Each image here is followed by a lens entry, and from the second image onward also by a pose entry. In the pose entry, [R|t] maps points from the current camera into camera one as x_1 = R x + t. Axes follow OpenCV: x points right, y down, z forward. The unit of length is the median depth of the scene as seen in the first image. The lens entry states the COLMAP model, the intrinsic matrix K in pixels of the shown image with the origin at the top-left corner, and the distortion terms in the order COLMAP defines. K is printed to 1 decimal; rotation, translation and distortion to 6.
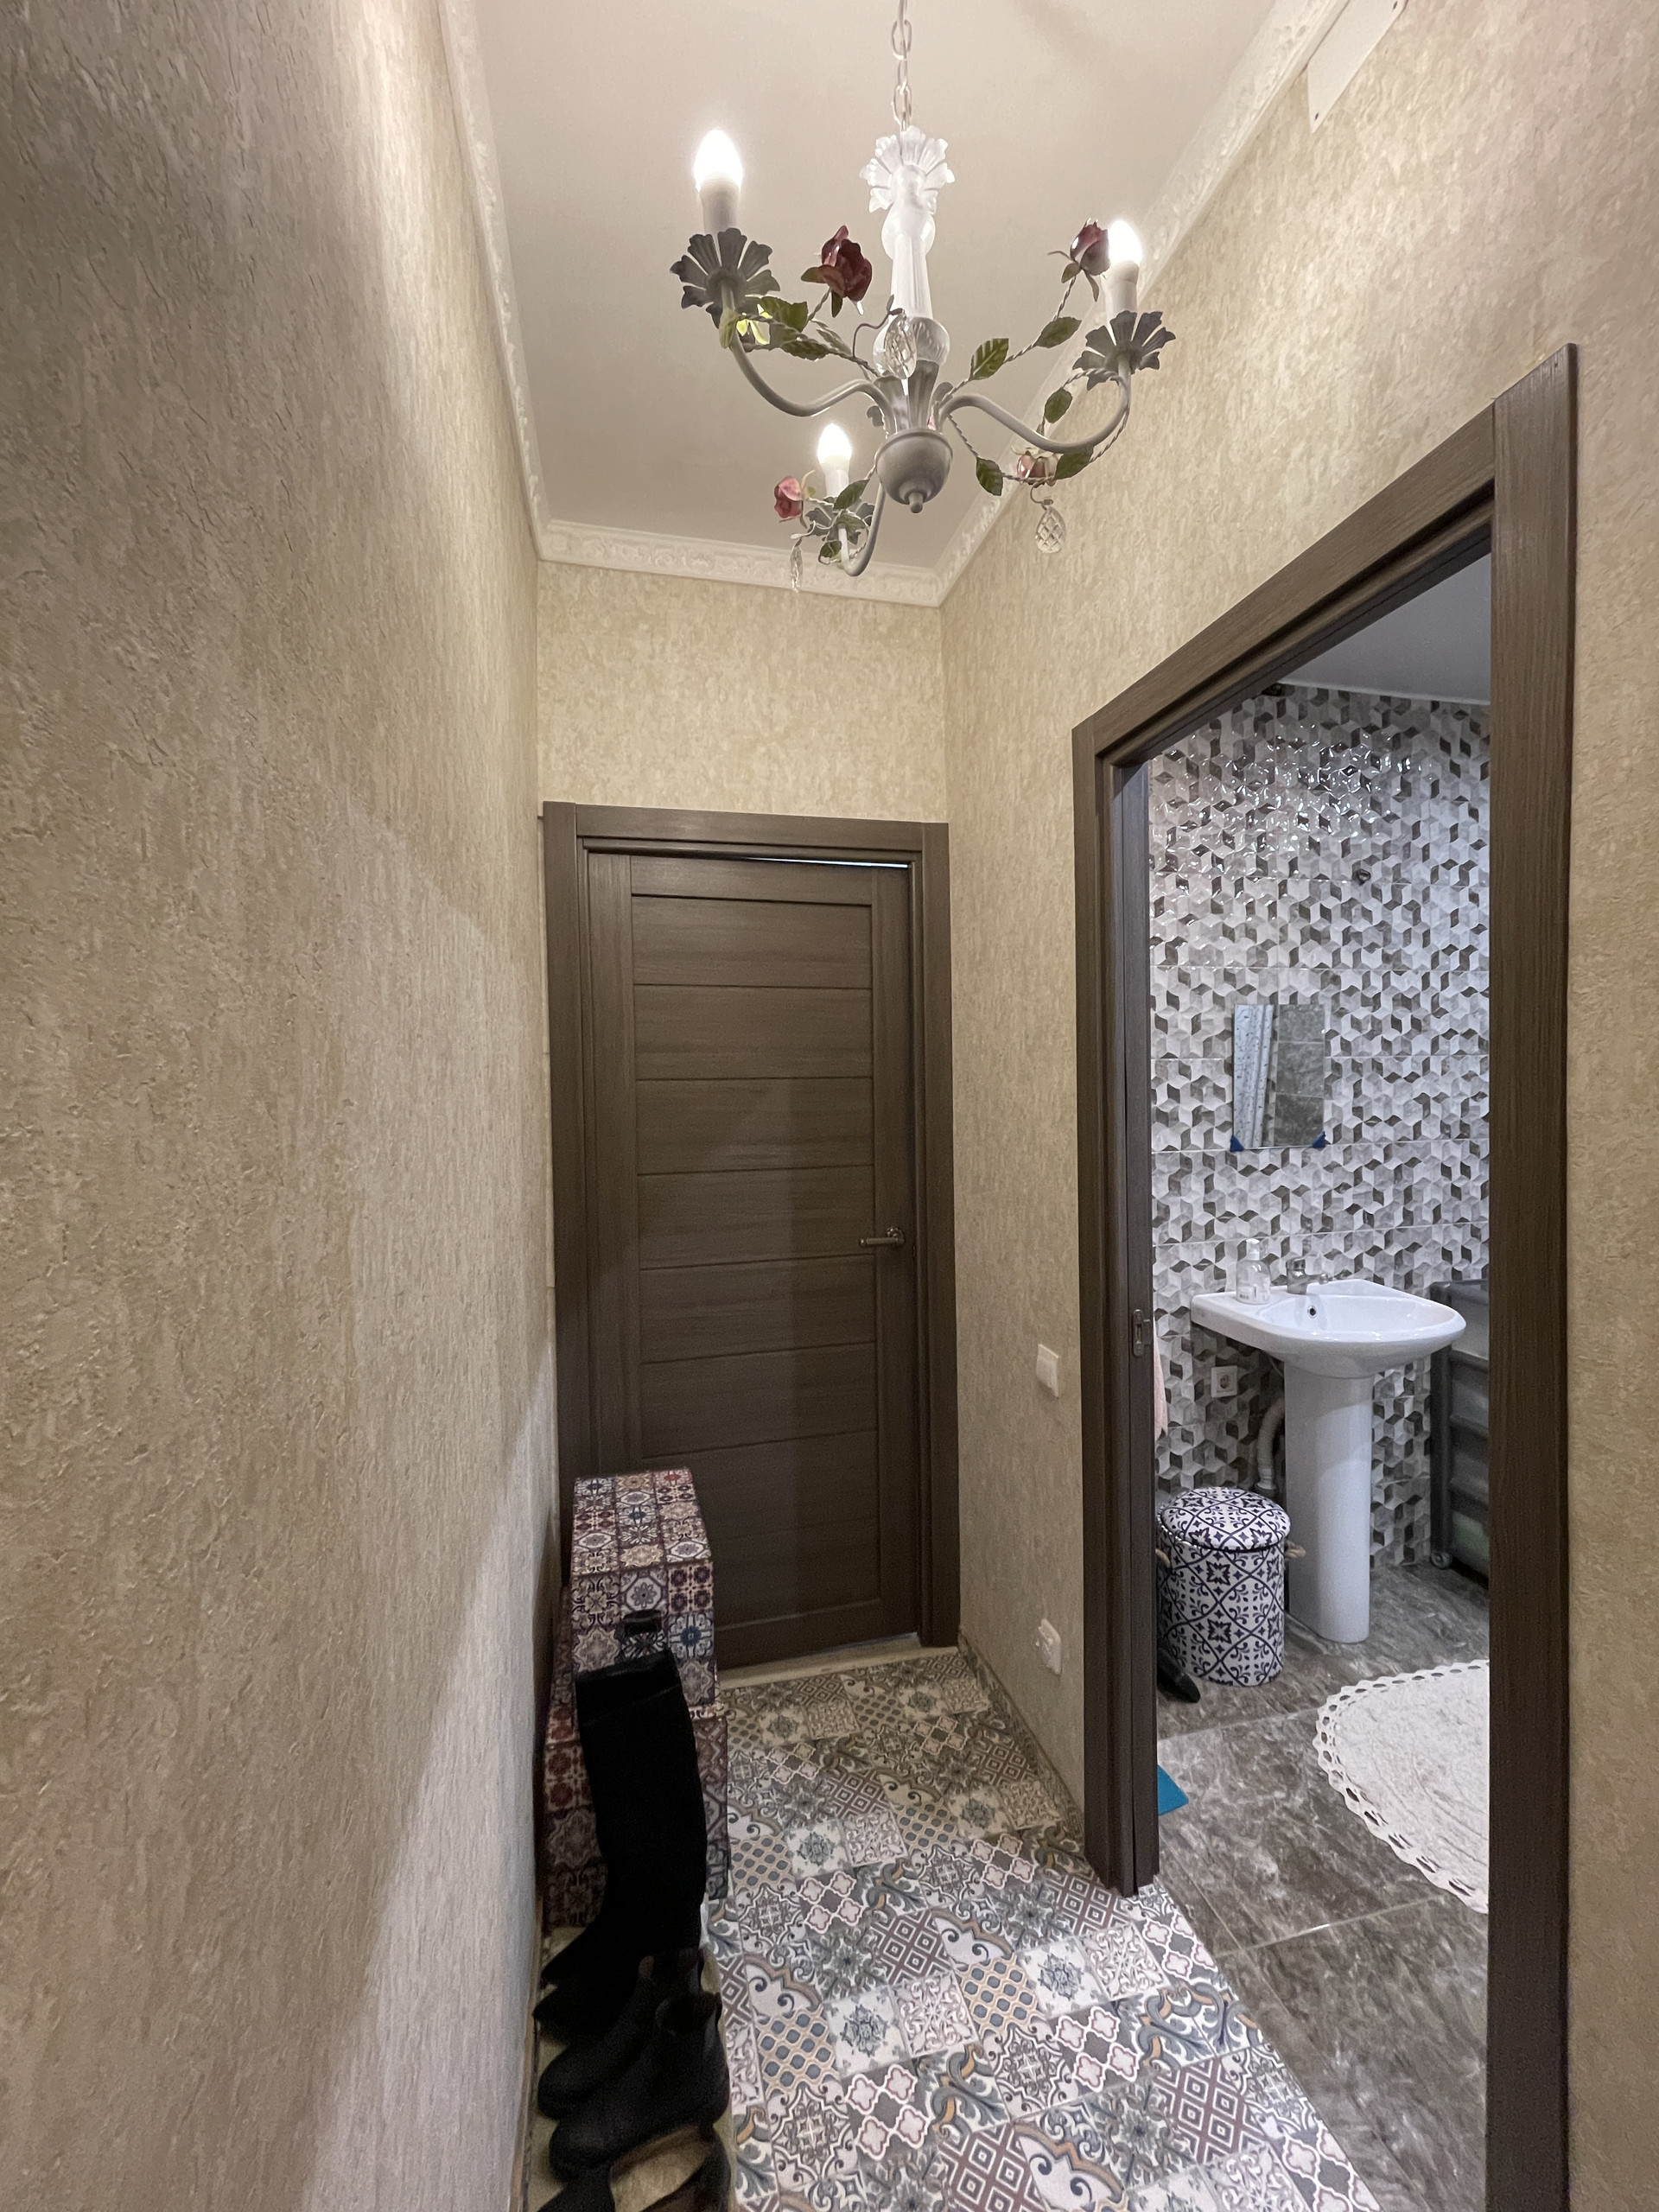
lens RADIAL K [[895.2, 0, 837.2], [0, 895.2, 1100.2], [0, 0, 1]] dist [-0.006977, 0.000905]
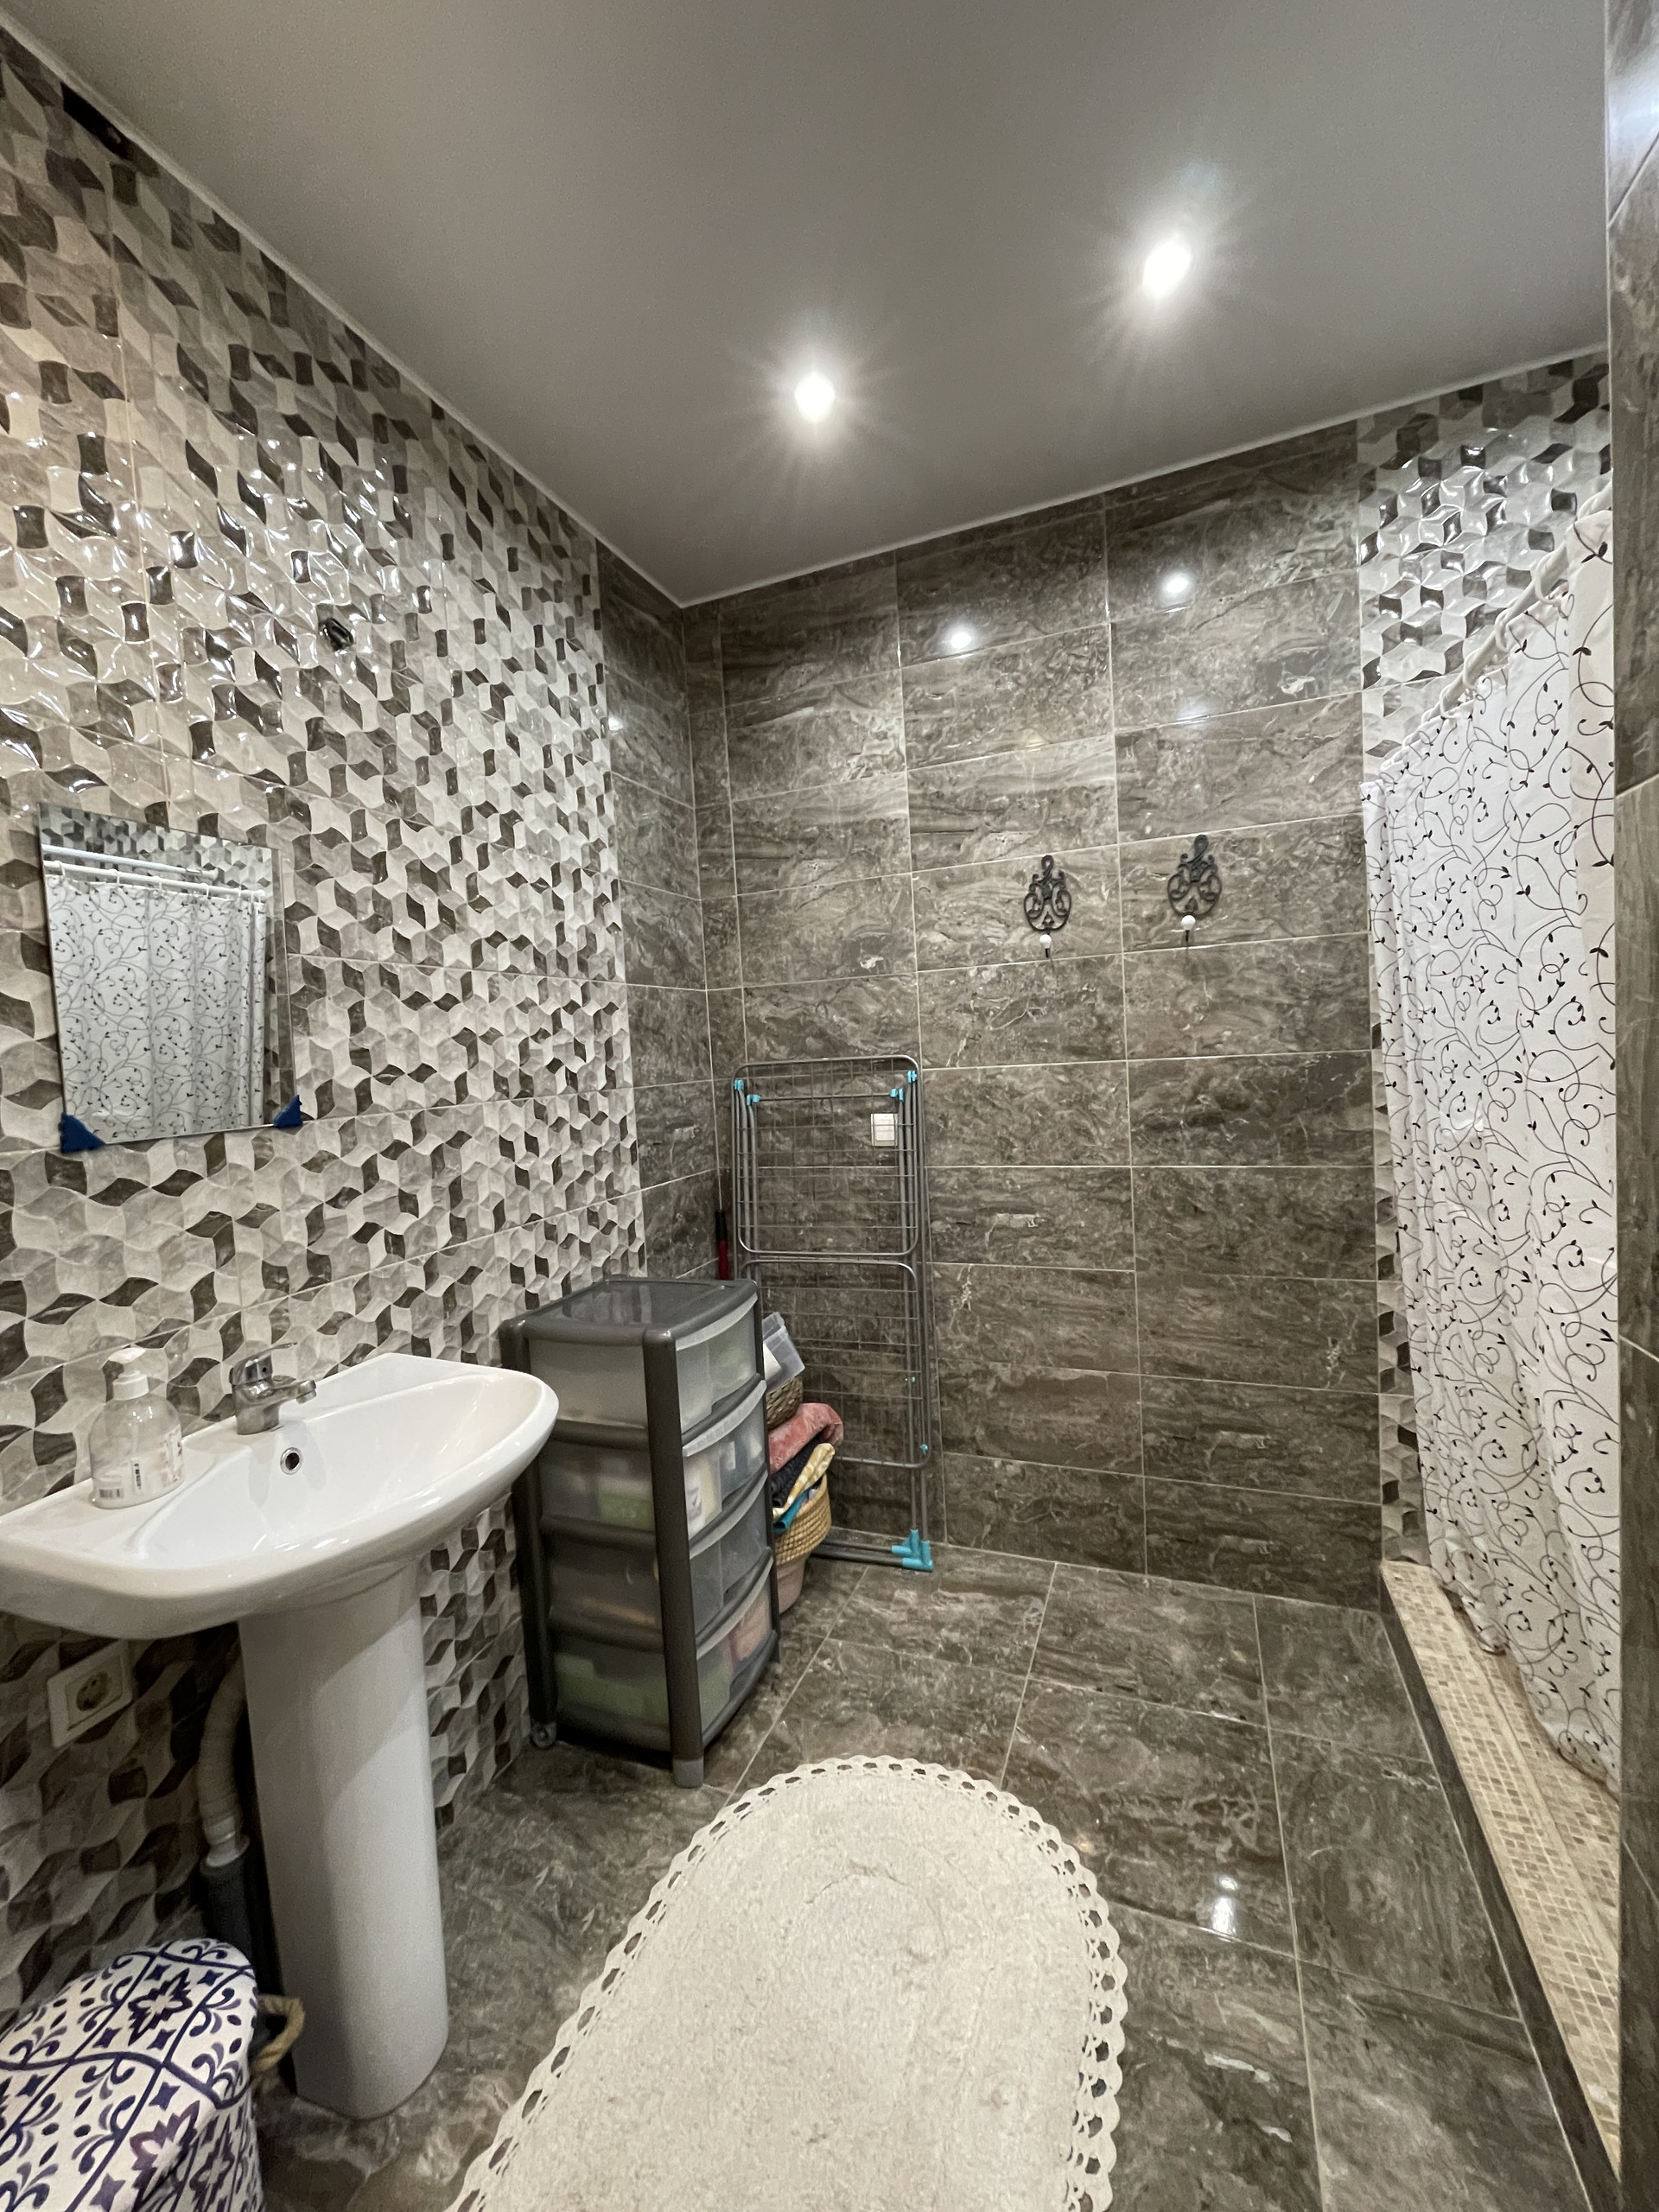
lens RADIAL K [[895.2, 0, 832.7], [0, 895.2, 1100.4], [0, 0, 1]] dist [-0.006977, 0.000905]
pose [[0.572578, -0.060273, 0.817632, 0.291284], [0.064140, 0.997530, 0.028618, 0.041887], [-0.817337, 0.036057, 0.575030, 0.435597]]
